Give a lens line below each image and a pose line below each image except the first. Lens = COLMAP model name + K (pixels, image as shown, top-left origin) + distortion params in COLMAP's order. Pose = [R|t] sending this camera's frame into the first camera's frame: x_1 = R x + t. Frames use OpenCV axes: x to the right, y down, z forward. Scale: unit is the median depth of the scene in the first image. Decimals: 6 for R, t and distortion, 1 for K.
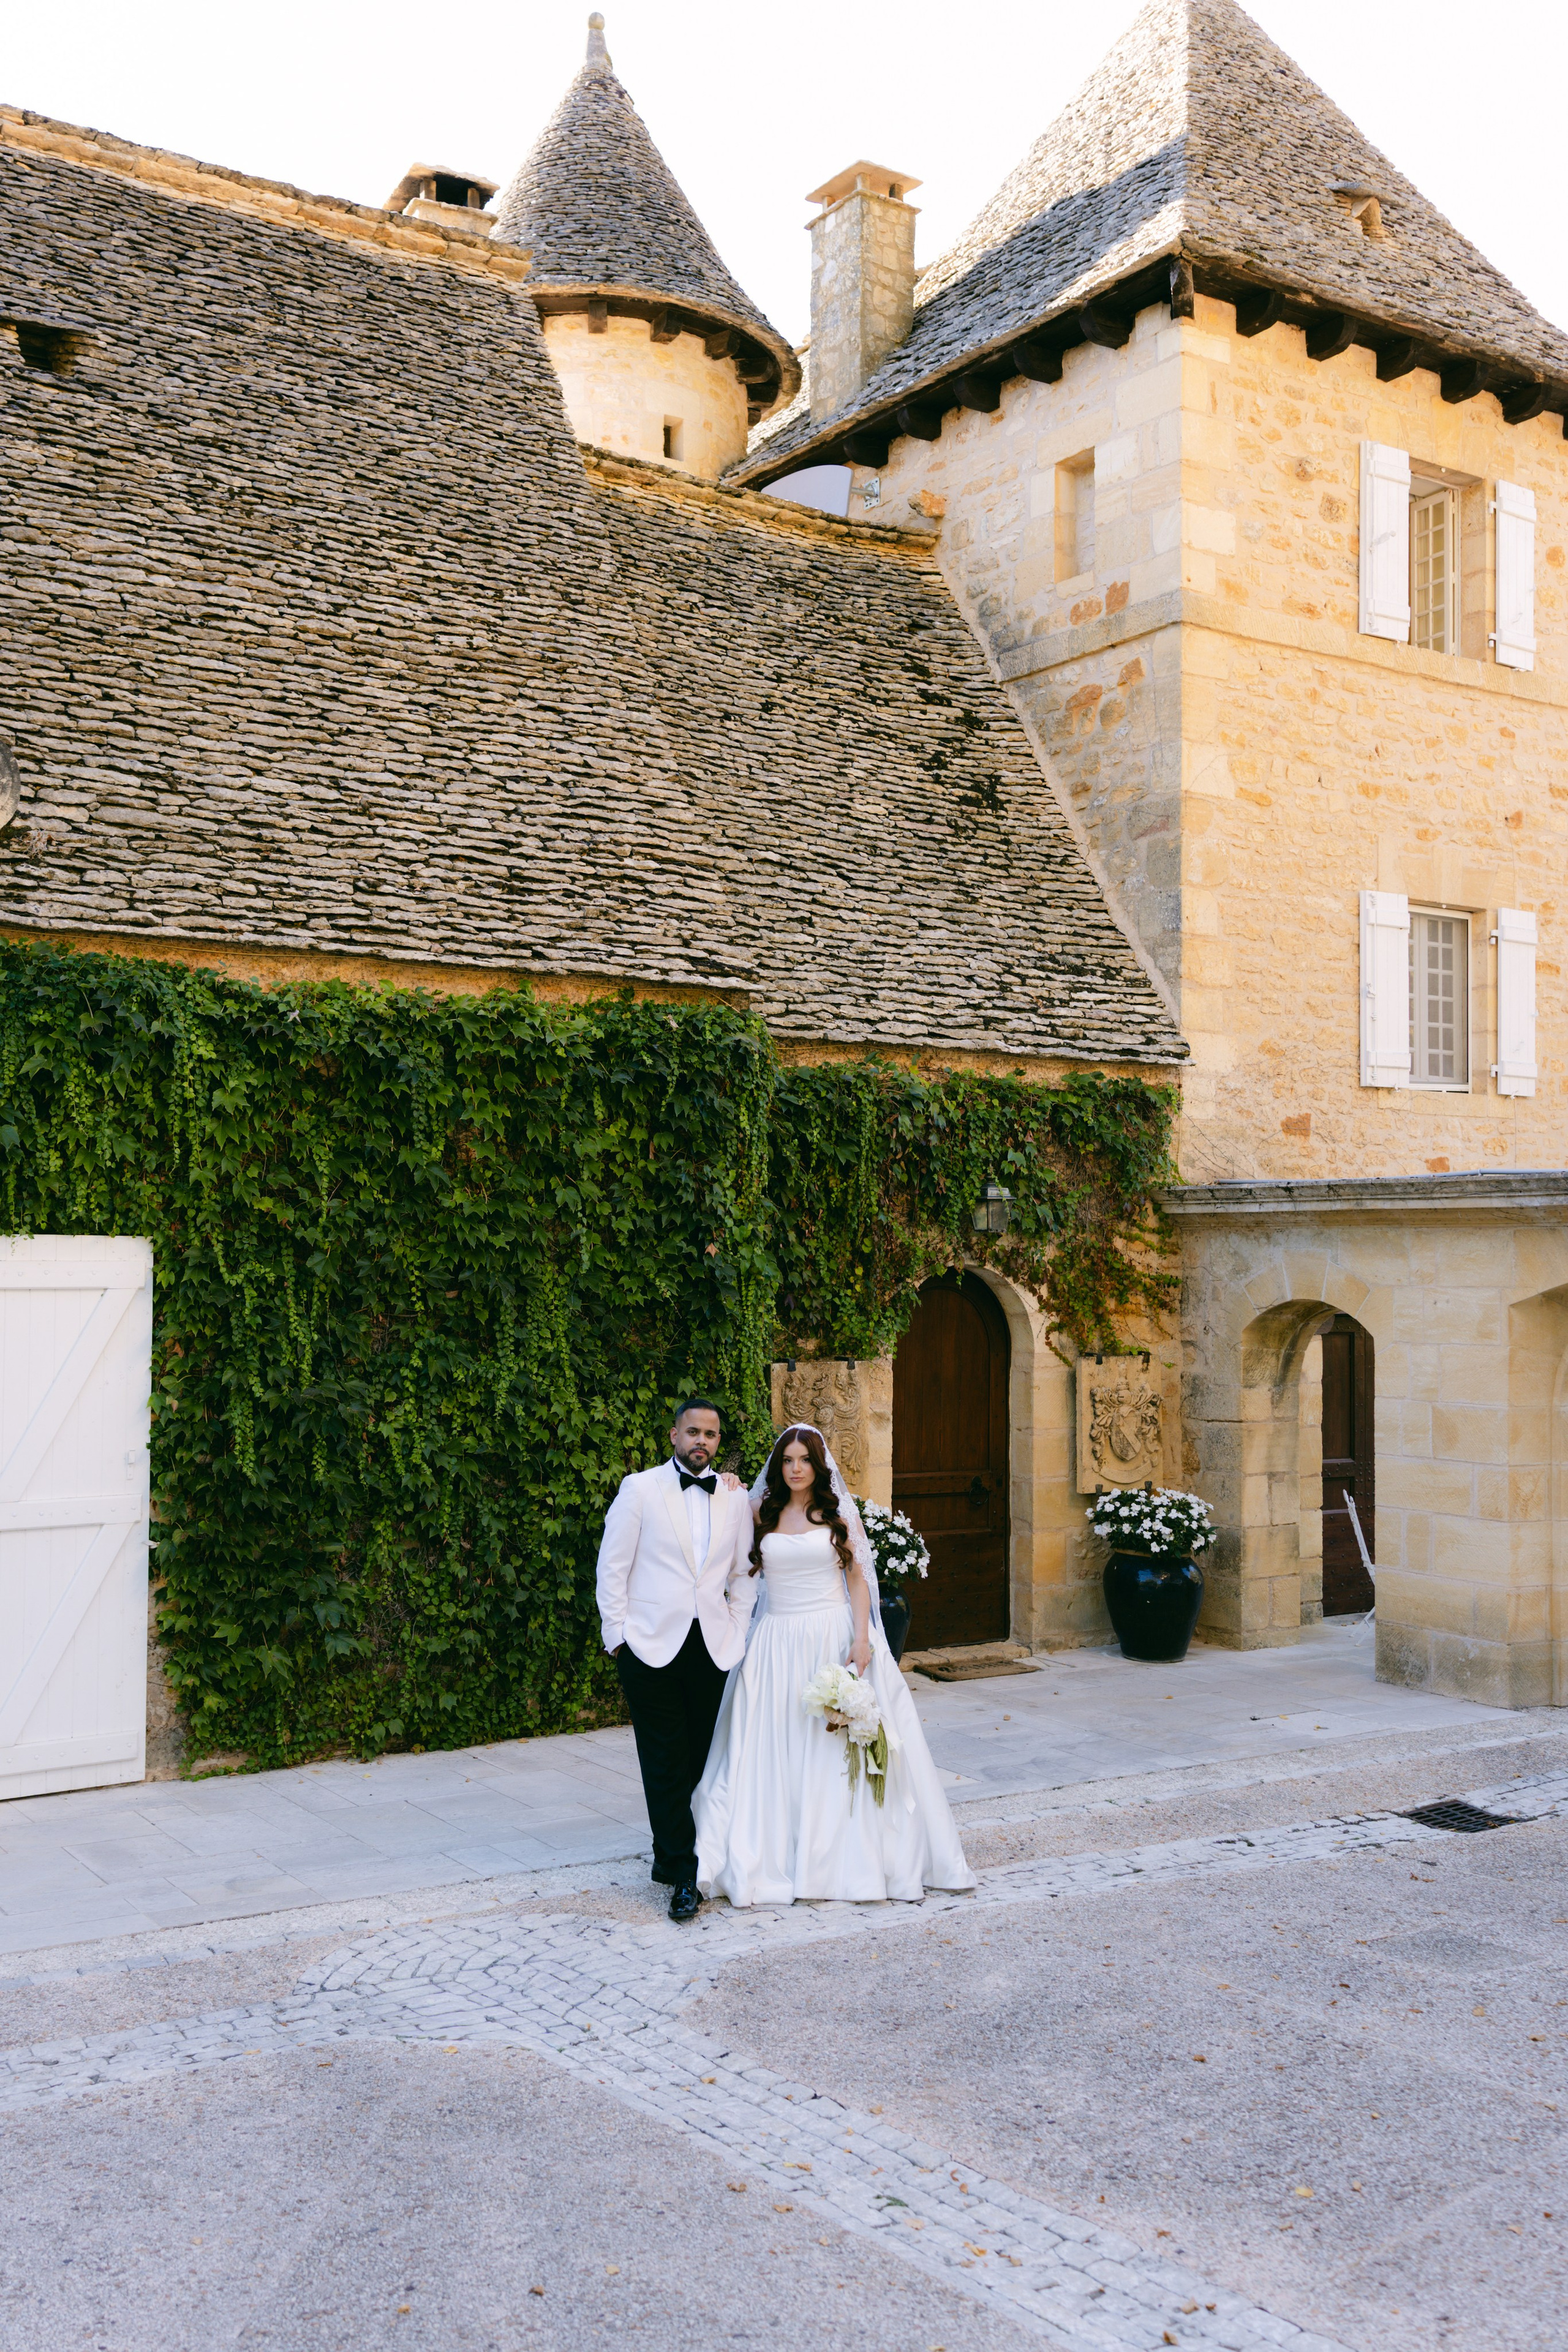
lens RADIAL K [[2209.1, 0, 786.6], [0, 2209.1, 1167.6], [0, 0, 1]] dist [0.003385, 0.000000]
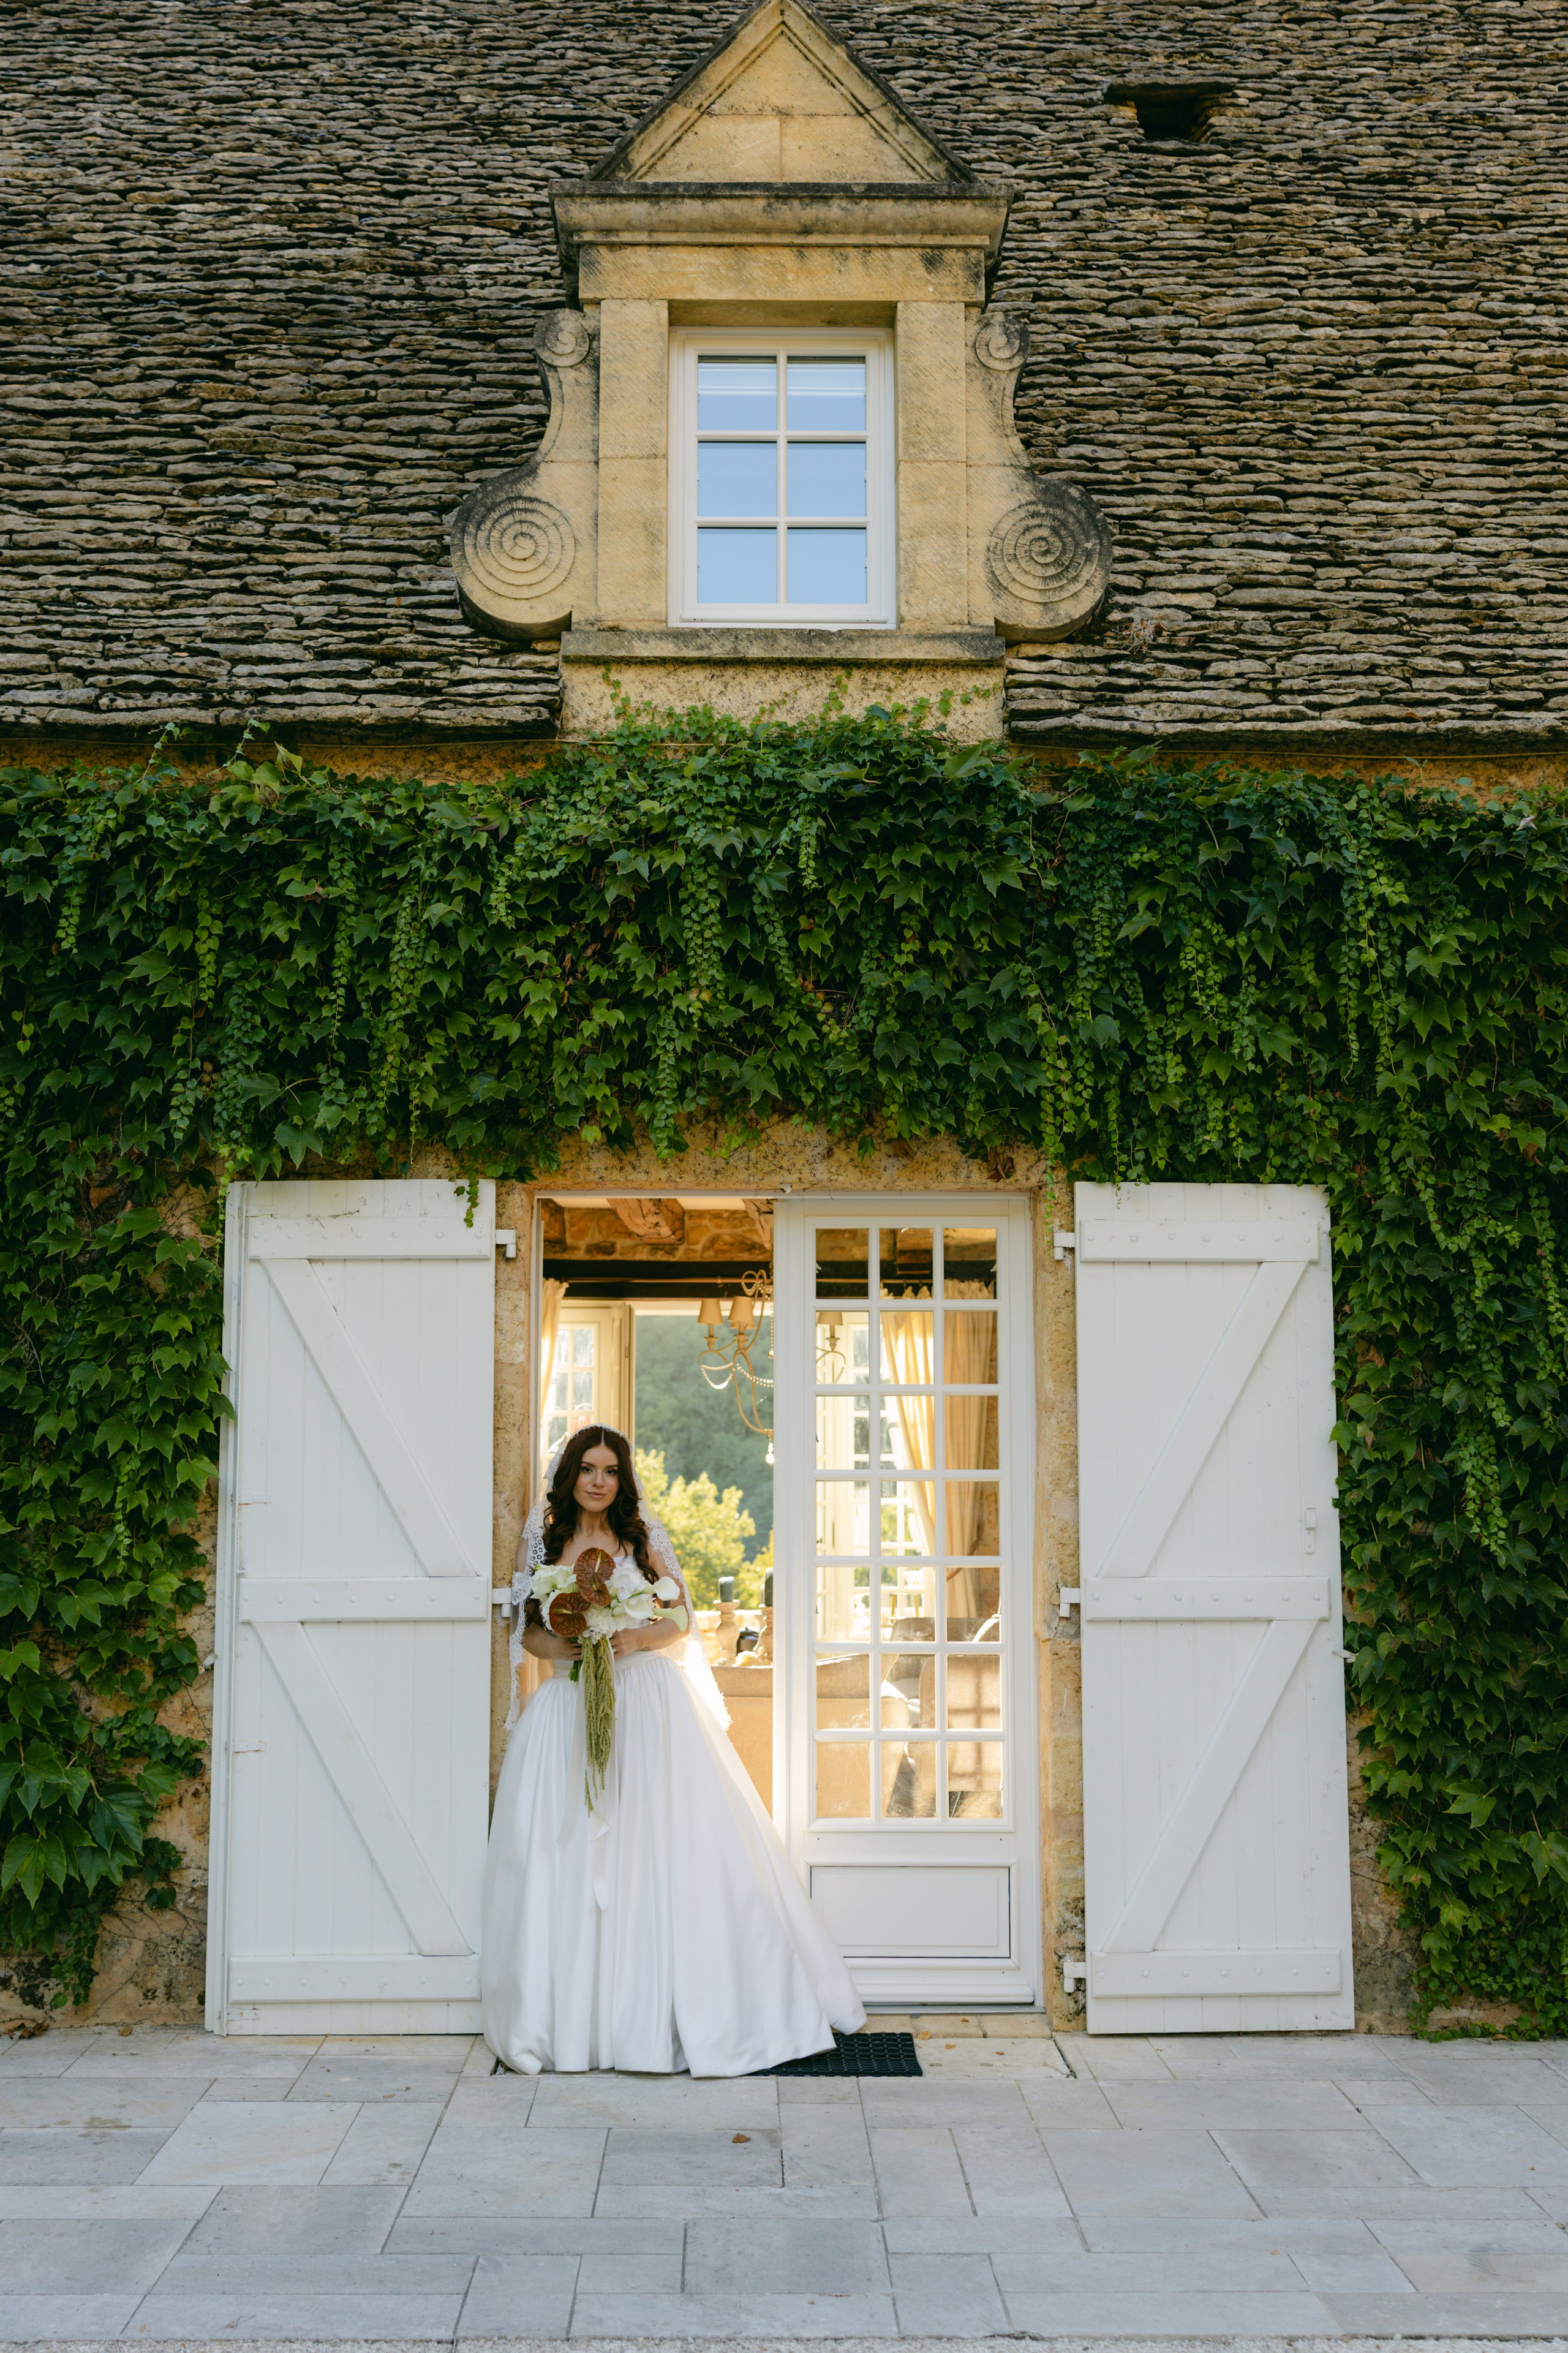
lens RADIAL K [[2209.9, 0, 799.2], [0, 2209.9, 1186.8], [0, 0, 1]] dist [0.003385, 0.000000]
pose [[0.845015, -0.067091, -0.530517, -0.054529], [0.026357, 0.996118, -0.083990, 0.064849], [0.534093, 0.056990, 0.843503, 0.279238]]
